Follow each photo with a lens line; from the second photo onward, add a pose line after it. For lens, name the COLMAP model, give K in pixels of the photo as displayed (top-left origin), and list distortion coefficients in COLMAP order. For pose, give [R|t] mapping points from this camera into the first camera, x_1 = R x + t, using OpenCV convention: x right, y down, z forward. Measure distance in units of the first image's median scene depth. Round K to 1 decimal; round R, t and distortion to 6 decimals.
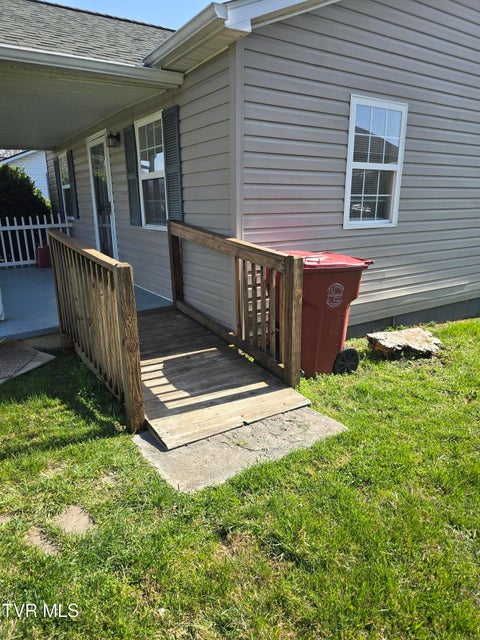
lens RADIAL K [[429.5, 0, 241.1], [0, 429.5, 321.8], [0, 0, 1]] dist [0.058035, -0.060001]
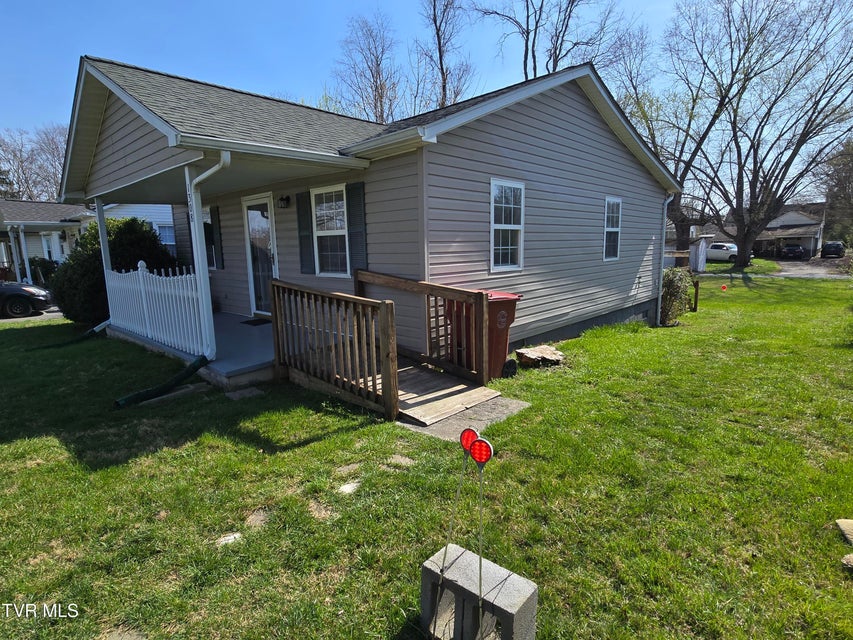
lens RADIAL K [[461.1, 0, 425.7], [0, 461.1, 322.5], [0, 0, 1]] dist [-0.020419, 0.000971]
pose [[0.971100, -0.050557, 0.233256, -0.338735], [0.073818, 0.993010, -0.092093, 0.061130], [-0.226970, 0.106650, 0.968045, -0.354290]]
